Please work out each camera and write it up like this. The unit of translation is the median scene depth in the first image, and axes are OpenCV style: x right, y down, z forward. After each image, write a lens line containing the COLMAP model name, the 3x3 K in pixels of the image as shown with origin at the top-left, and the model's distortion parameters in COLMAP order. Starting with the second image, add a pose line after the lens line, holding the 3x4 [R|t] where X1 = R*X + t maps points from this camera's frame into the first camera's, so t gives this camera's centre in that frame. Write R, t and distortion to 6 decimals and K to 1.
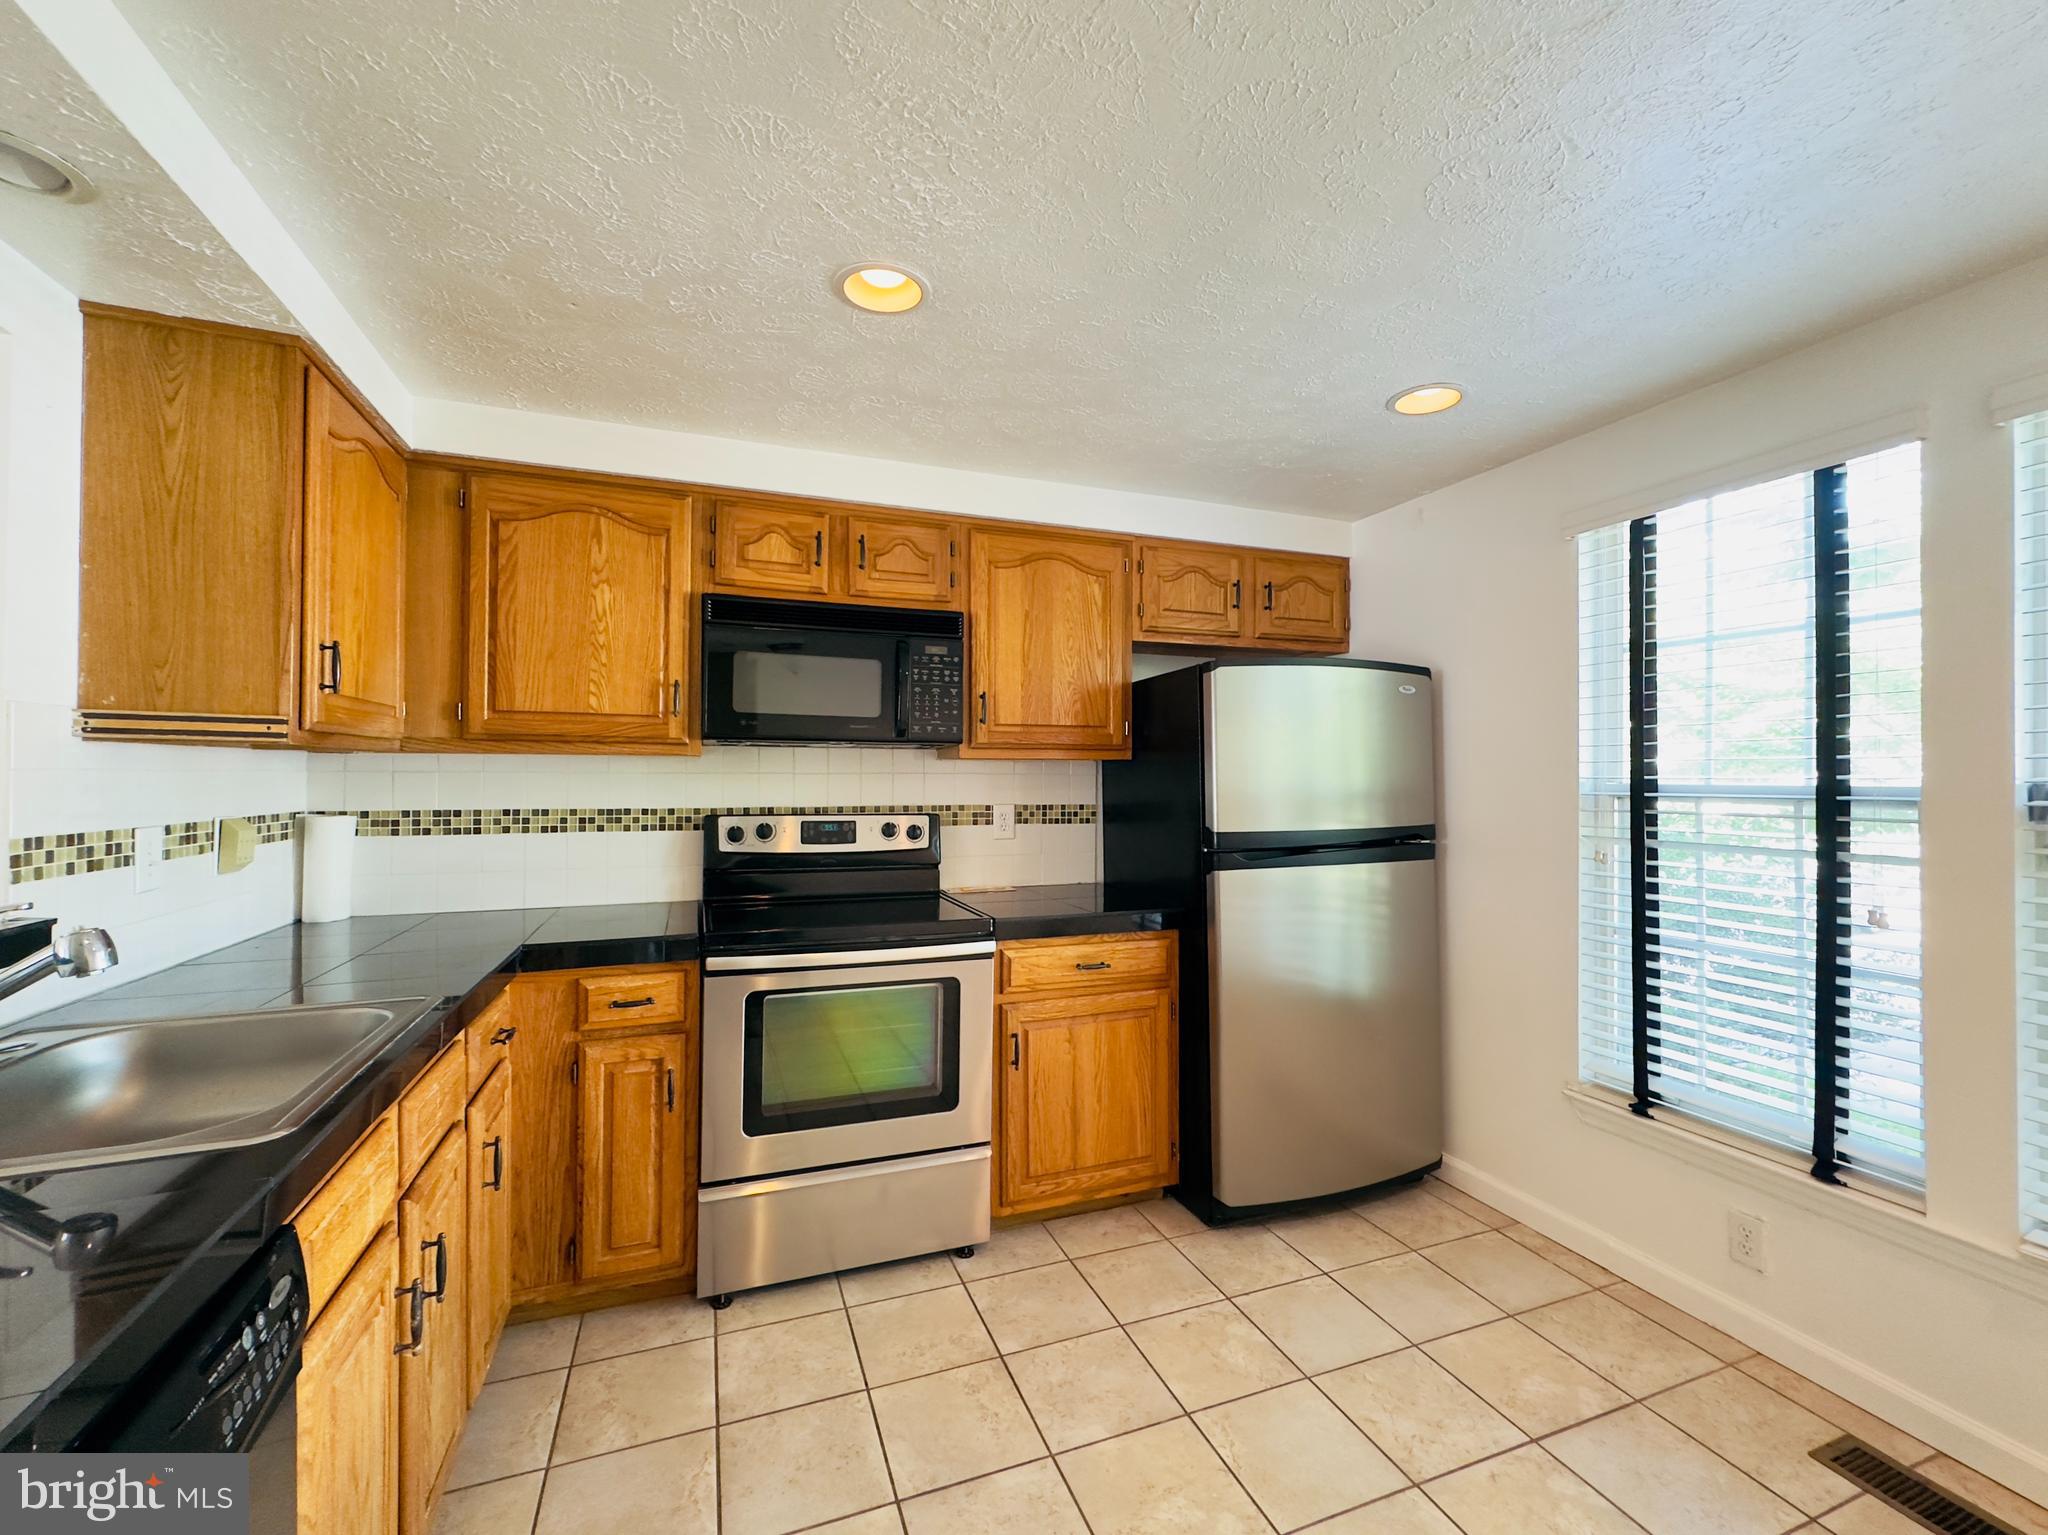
lens RADIAL K [[857.6, 0, 1024.0], [0, 857.6, 767.5], [0, 0, 1]] dist [-0.000951, 0.000065]
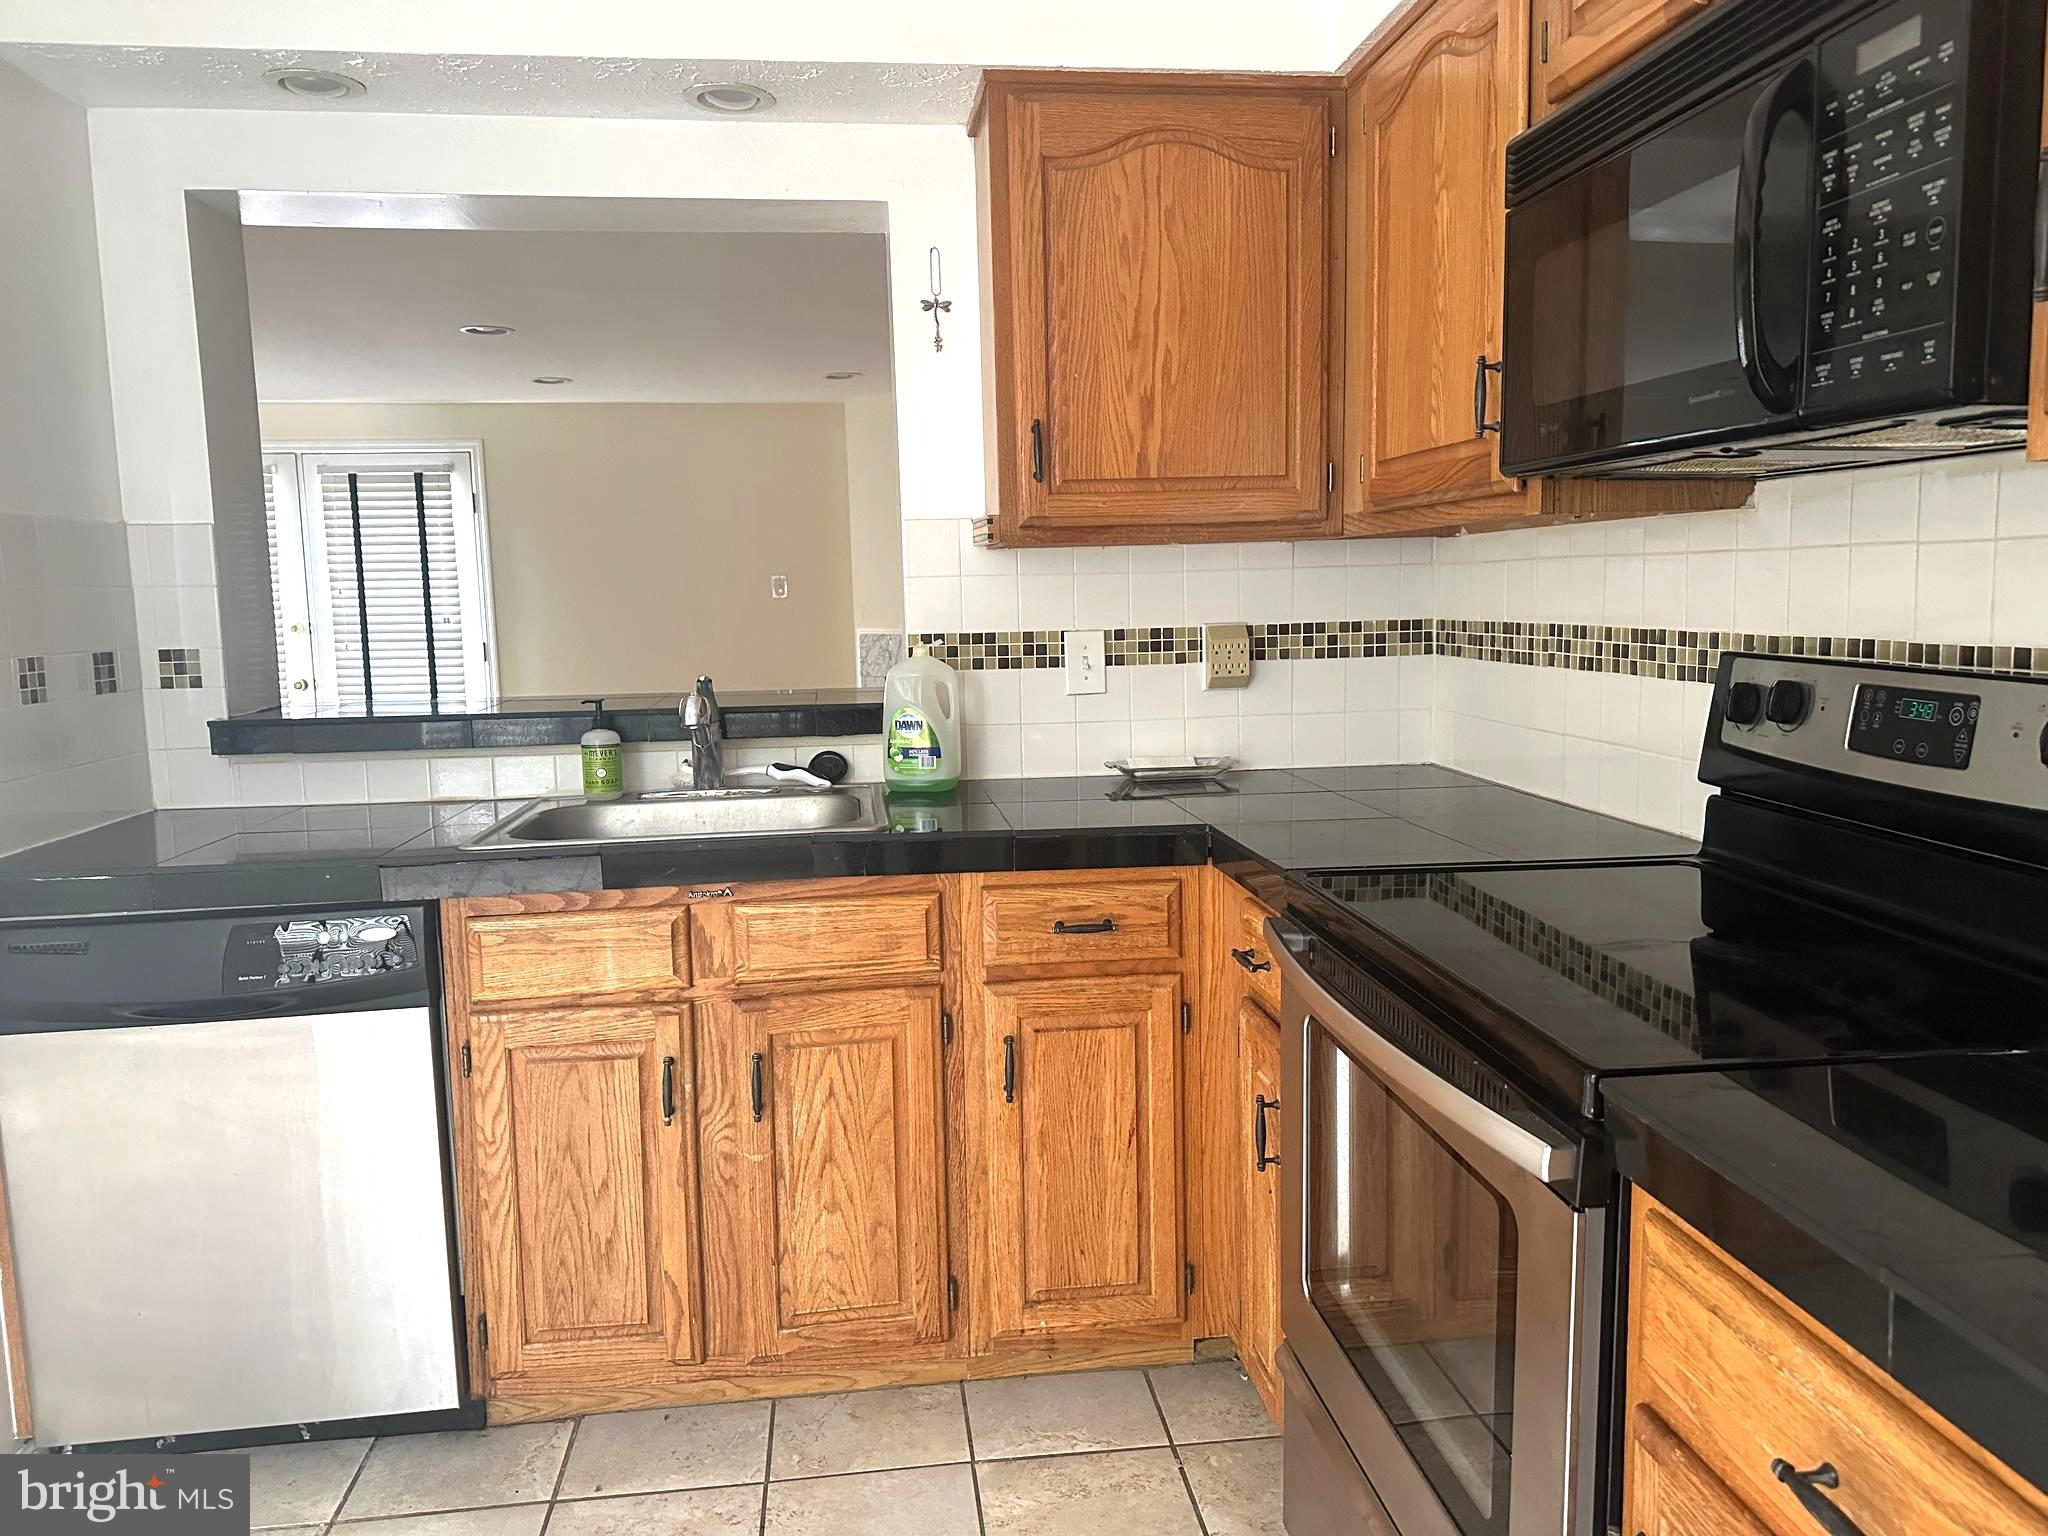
lens RADIAL K [[1452.7, 0, 1024.0], [0, 1452.7, 768.0], [0, 0, 1]] dist [0.117235, -0.116922]
pose [[-0.237801, 0.121560, -0.963677, 0.428314], [0.029860, 0.992584, 0.117838, 0.017411], [0.970855, -0.000753, -0.239668, 0.880973]]
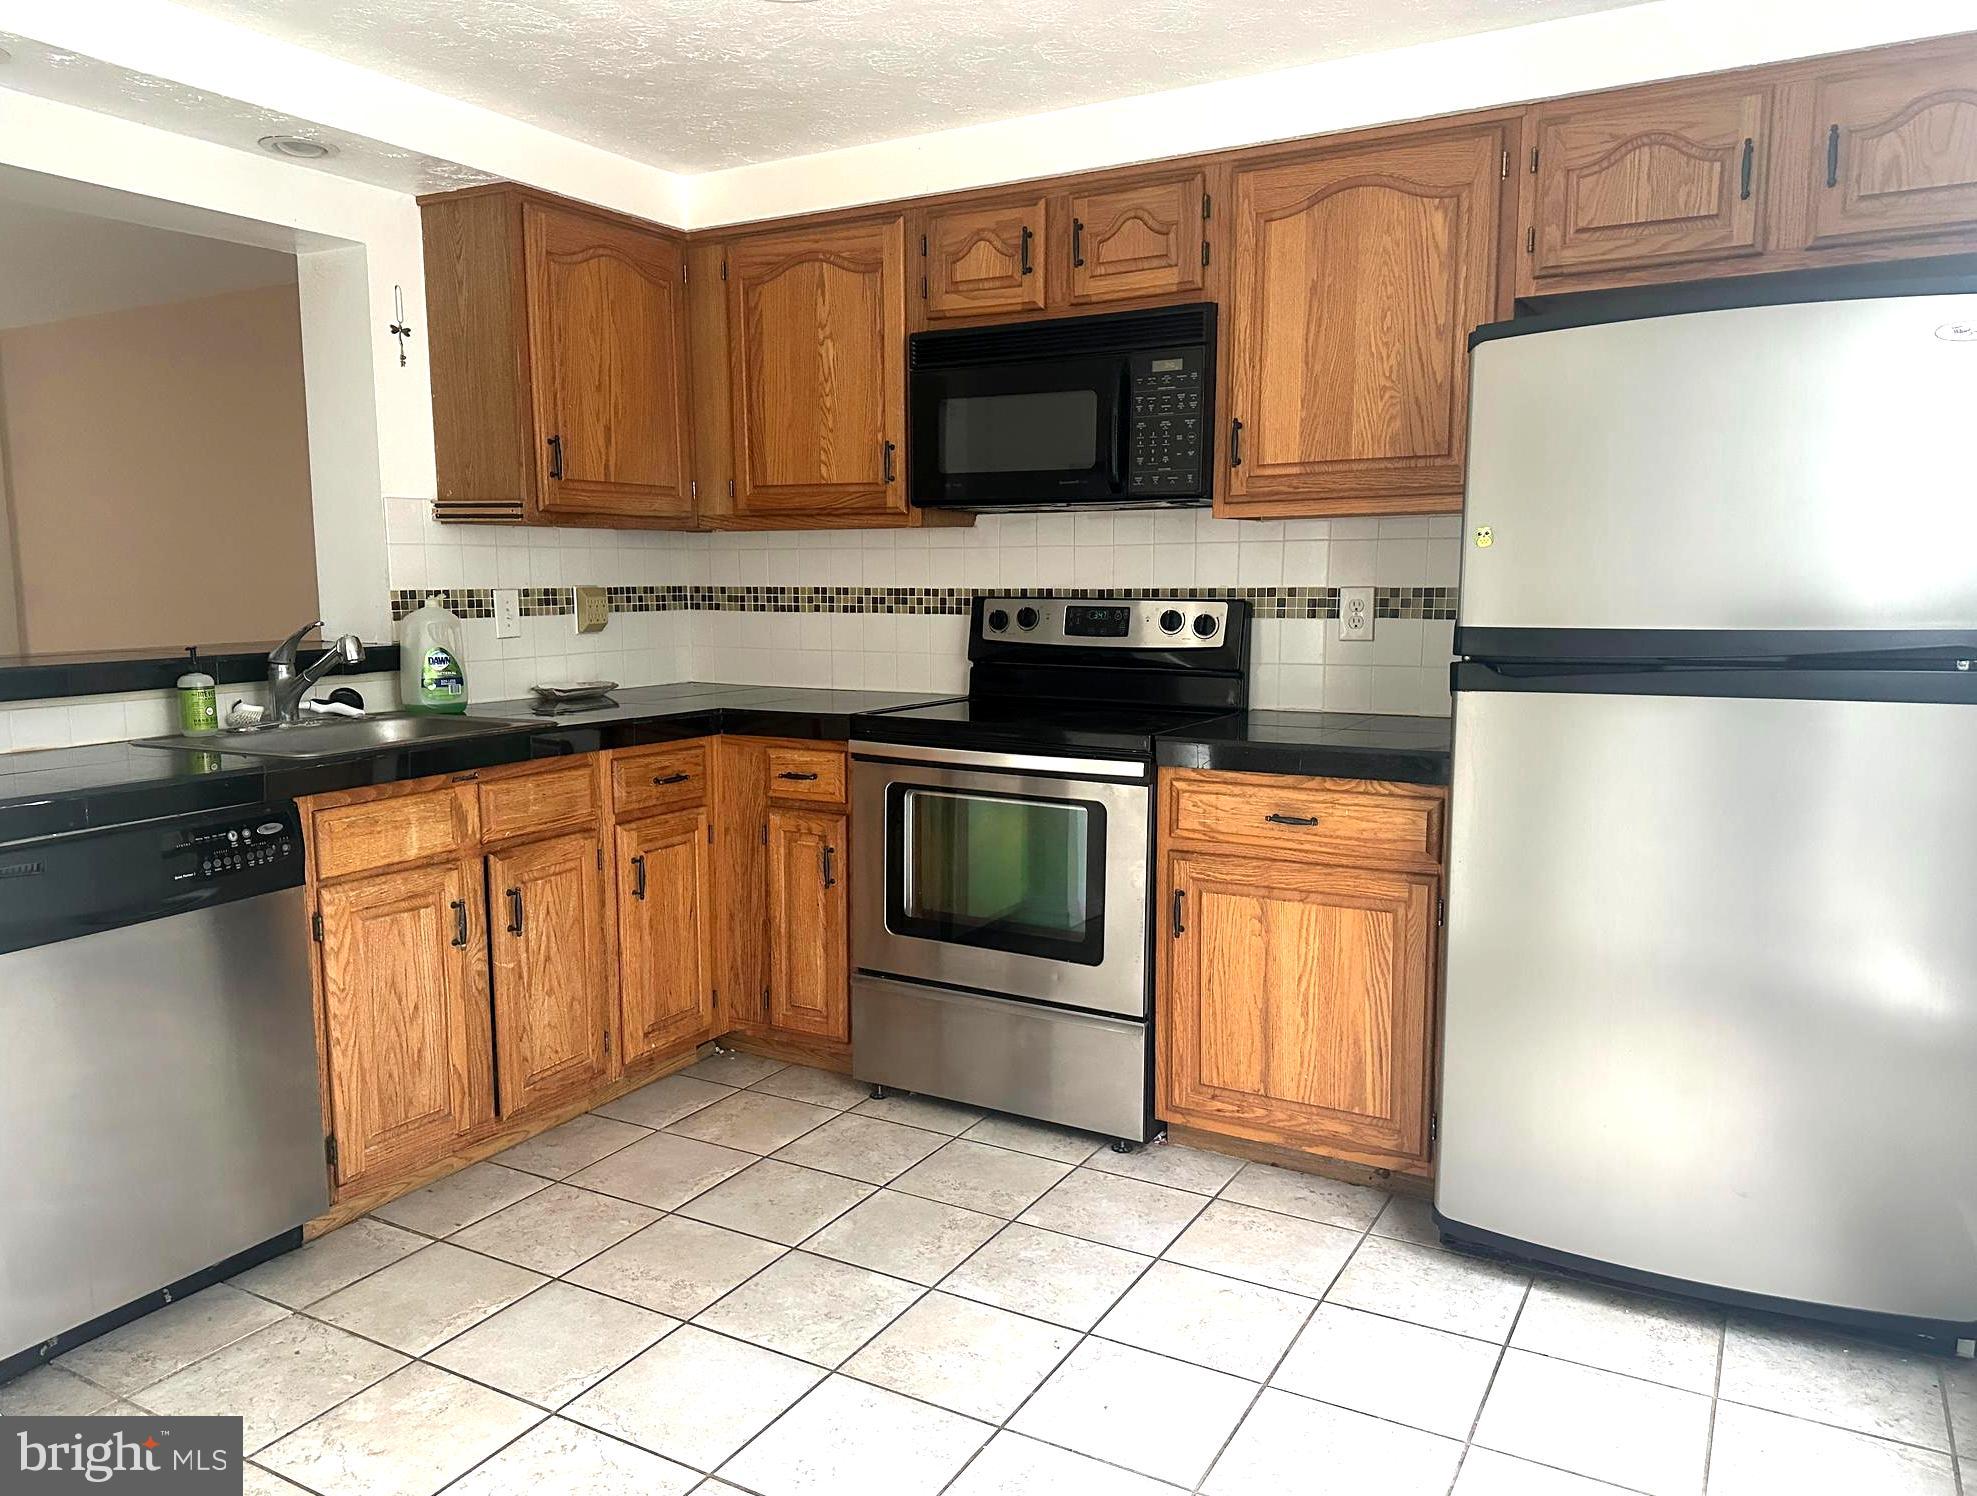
lens RADIAL K [[1433.0, 0, 949.9], [0, 1433.0, 777.9], [0, 0, 1]] dist [0.159476, -0.257624]
pose [[0.627003, 0.106480, -0.771706, 0.781338], [0.013762, 0.988946, 0.147636, 0.022990], [0.778895, -0.103188, 0.618607, 0.072224]]
